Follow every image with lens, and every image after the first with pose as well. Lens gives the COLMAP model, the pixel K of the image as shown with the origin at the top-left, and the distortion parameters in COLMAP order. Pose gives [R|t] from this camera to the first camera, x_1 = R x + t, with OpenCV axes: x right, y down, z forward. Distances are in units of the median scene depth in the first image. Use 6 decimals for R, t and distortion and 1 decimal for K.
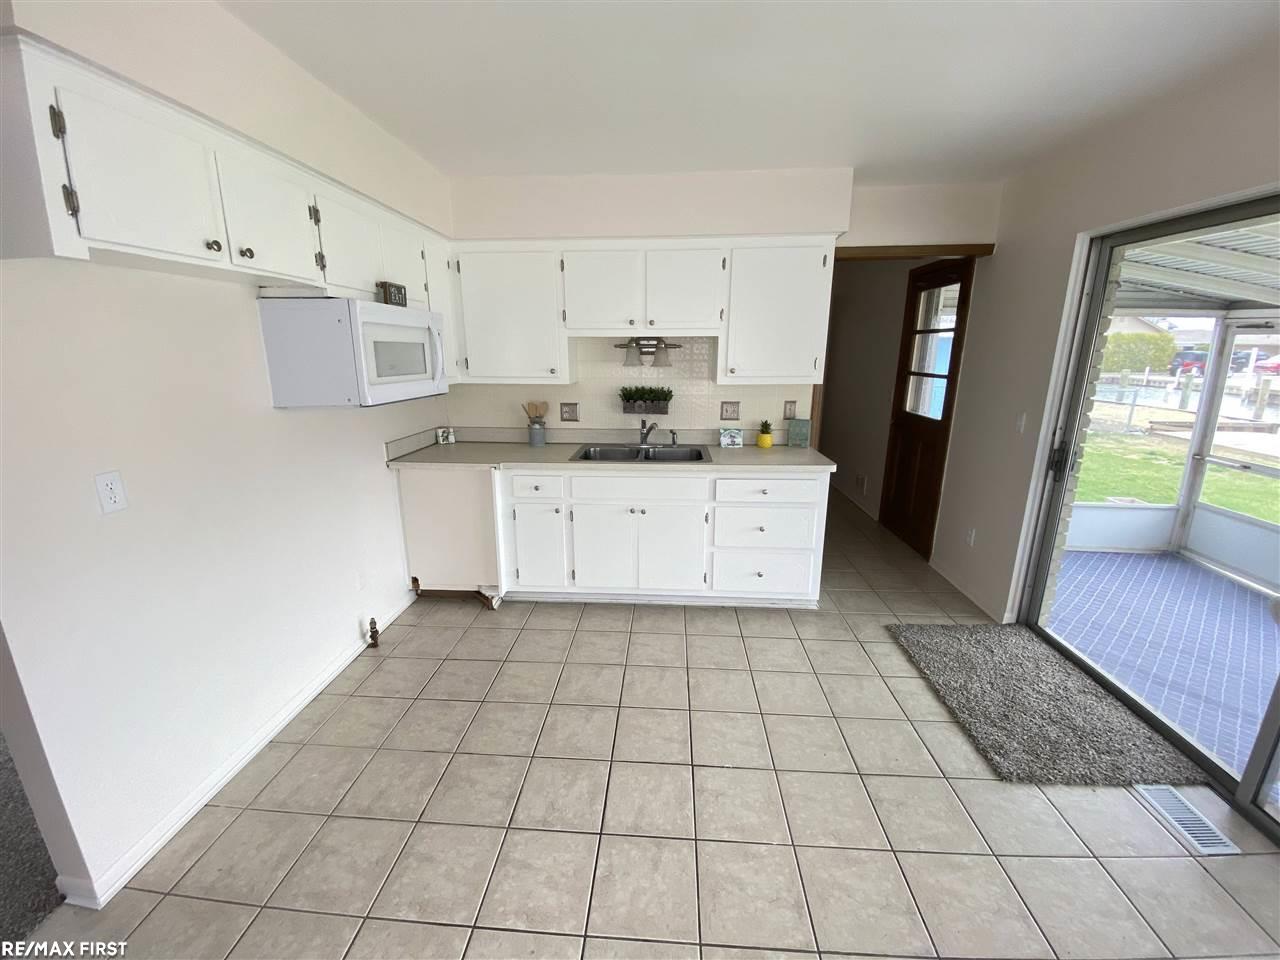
lens RADIAL K [[513.6, 0, 636.5], [0, 513.6, 480.5], [0, 0, 1]] dist [0.031220, -0.025692]
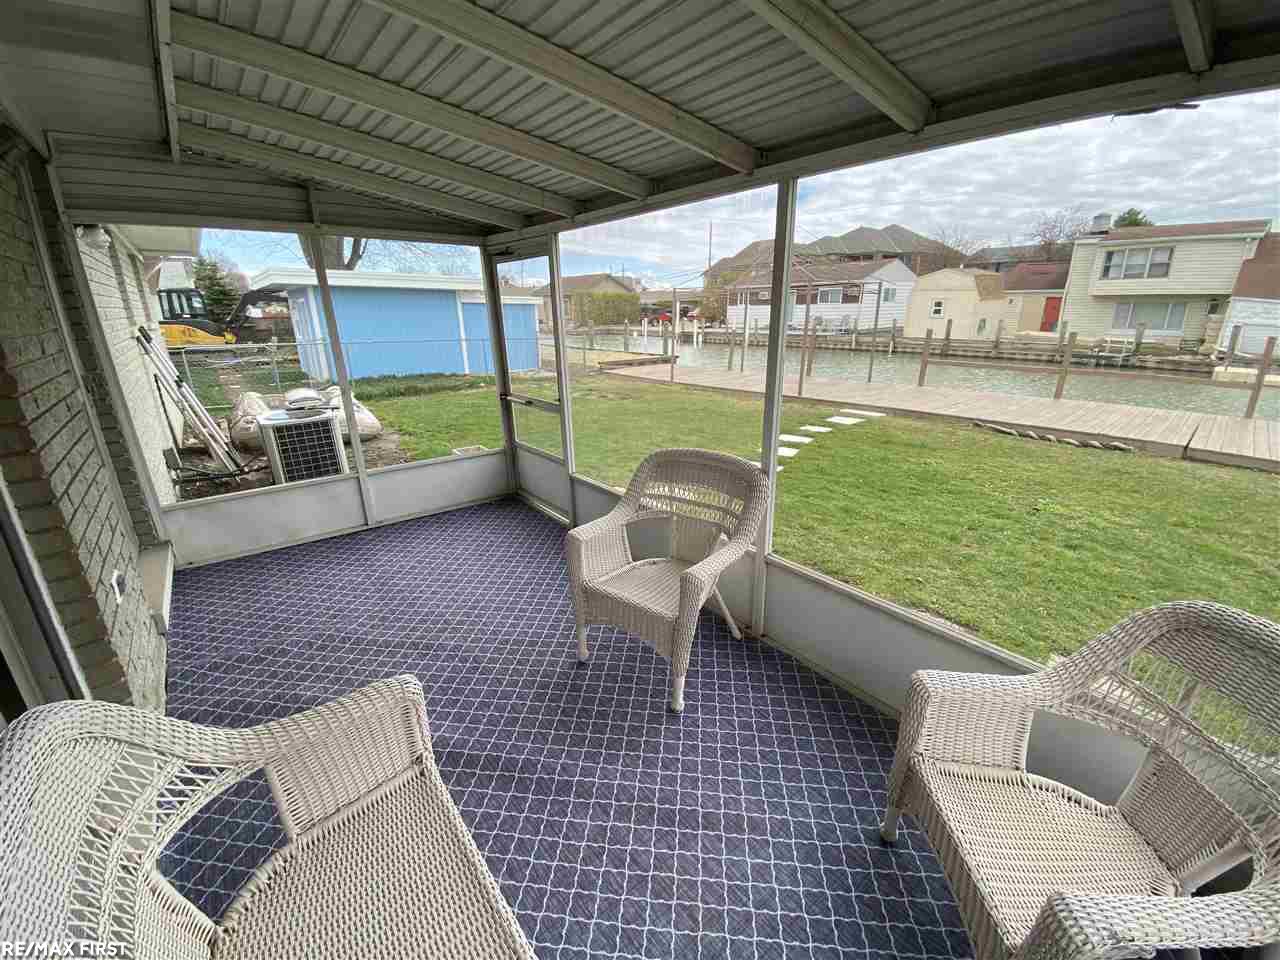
lens RADIAL K [[517.0, 0, 640.0], [0, 517.0, 480.0], [0, 0, 1]] dist [0.016499, -0.018661]
pose [[0.724130, -0.222765, 0.652696, 0.895386], [0.177101, 0.974724, 0.136189, 0.029790], [-0.666536, 0.016974, 0.745279, 0.137749]]
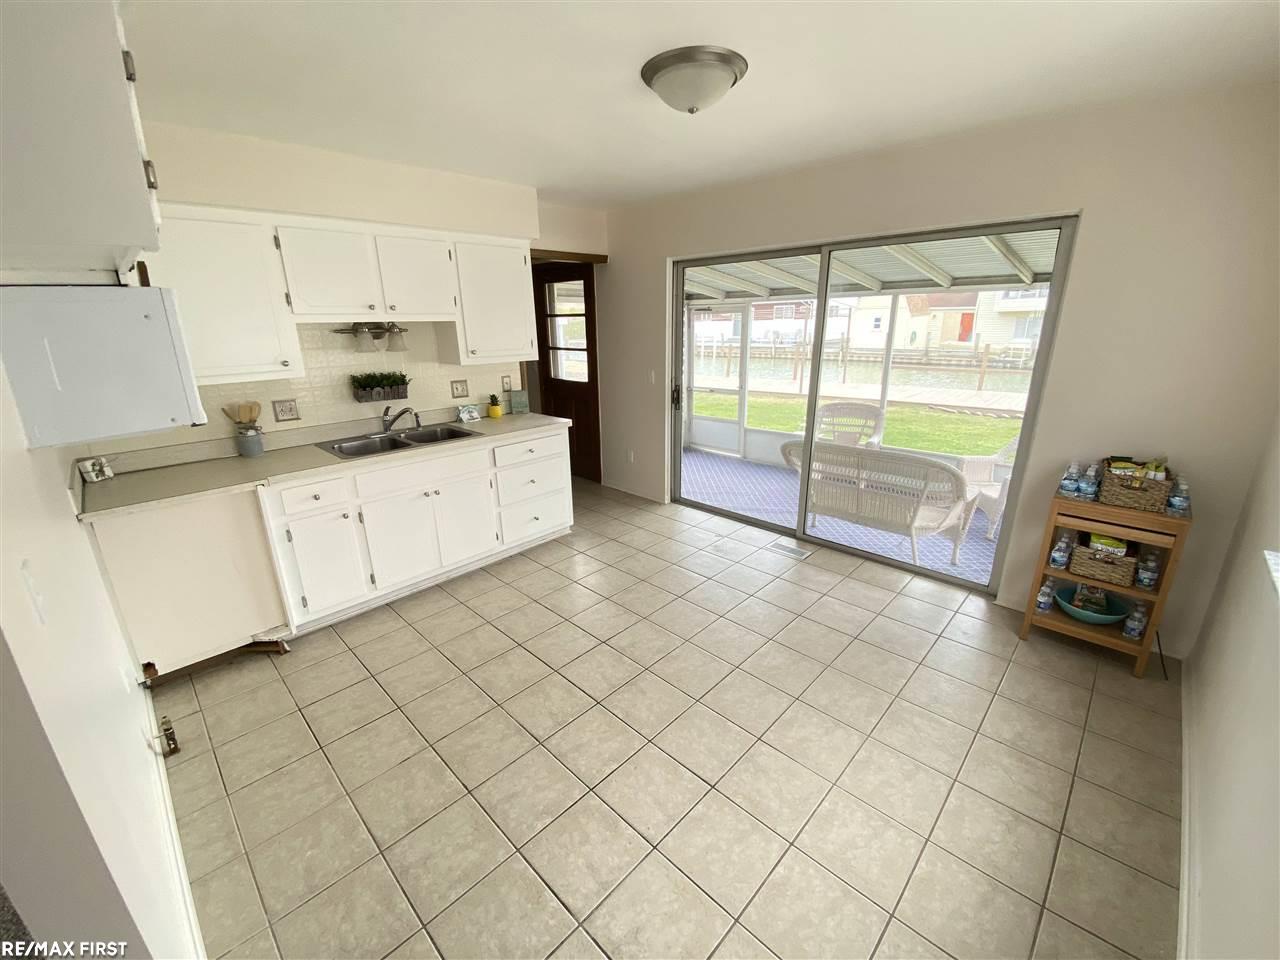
lens RADIAL K [[513.6, 0, 636.5], [0, 513.6, 480.5], [0, 0, 1]] dist [0.031220, -0.025692]
pose [[0.645832, -0.235370, 0.726293, -0.495364], [0.200783, 0.970169, 0.135863, -0.024320], [-0.736605, 0.058083, 0.673825, -0.006980]]
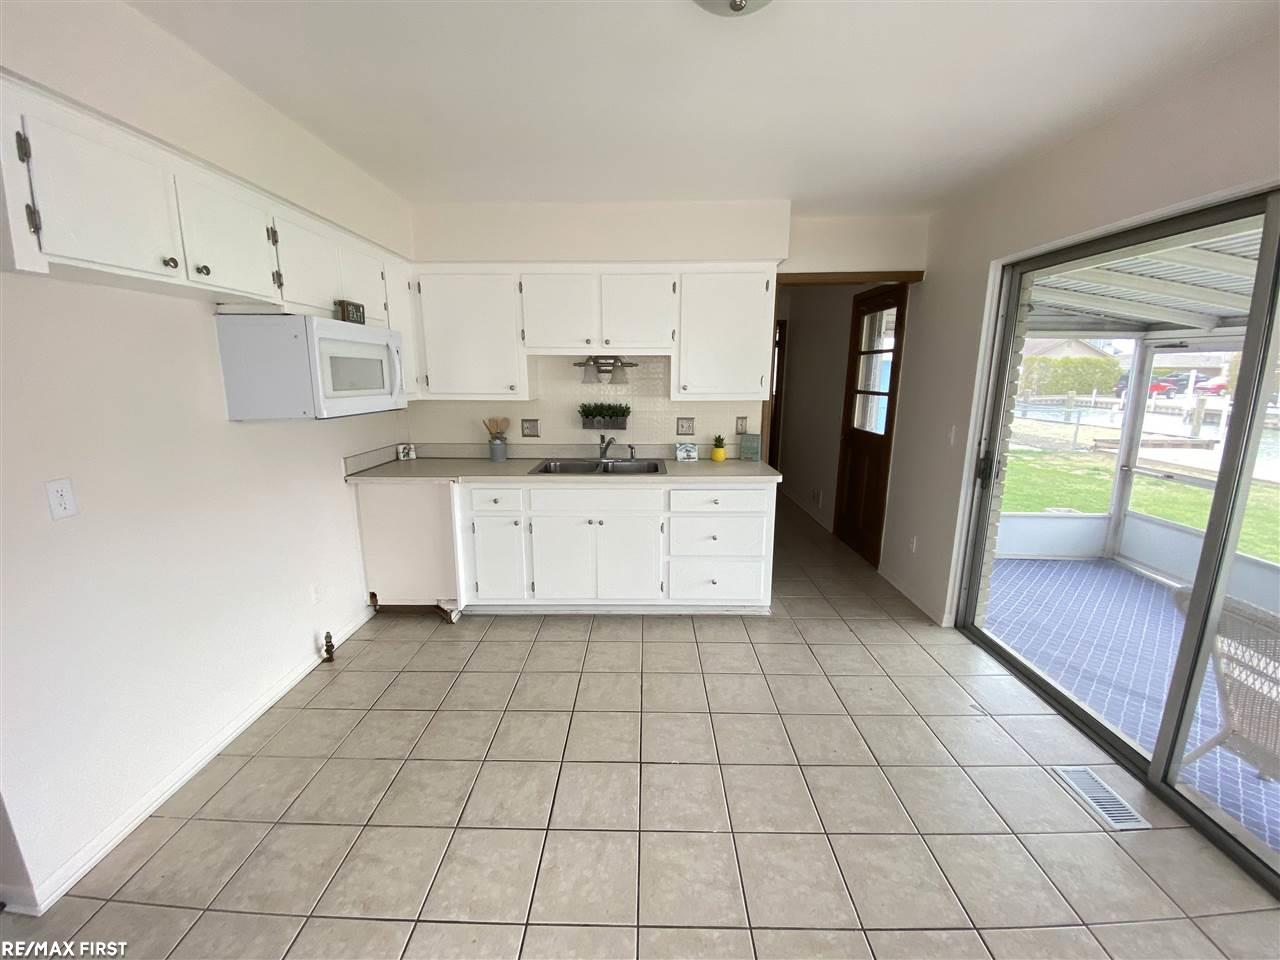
lens RADIAL K [[513.6, 0, 636.5], [0, 513.6, 480.5], [0, 0, 1]] dist [0.031220, -0.025692]
pose [[0.998806, -0.009177, 0.047979, 0.037528], [0.011283, 0.998976, -0.043818, 0.022594], [-0.047527, 0.044307, 0.997887, -0.036630]]
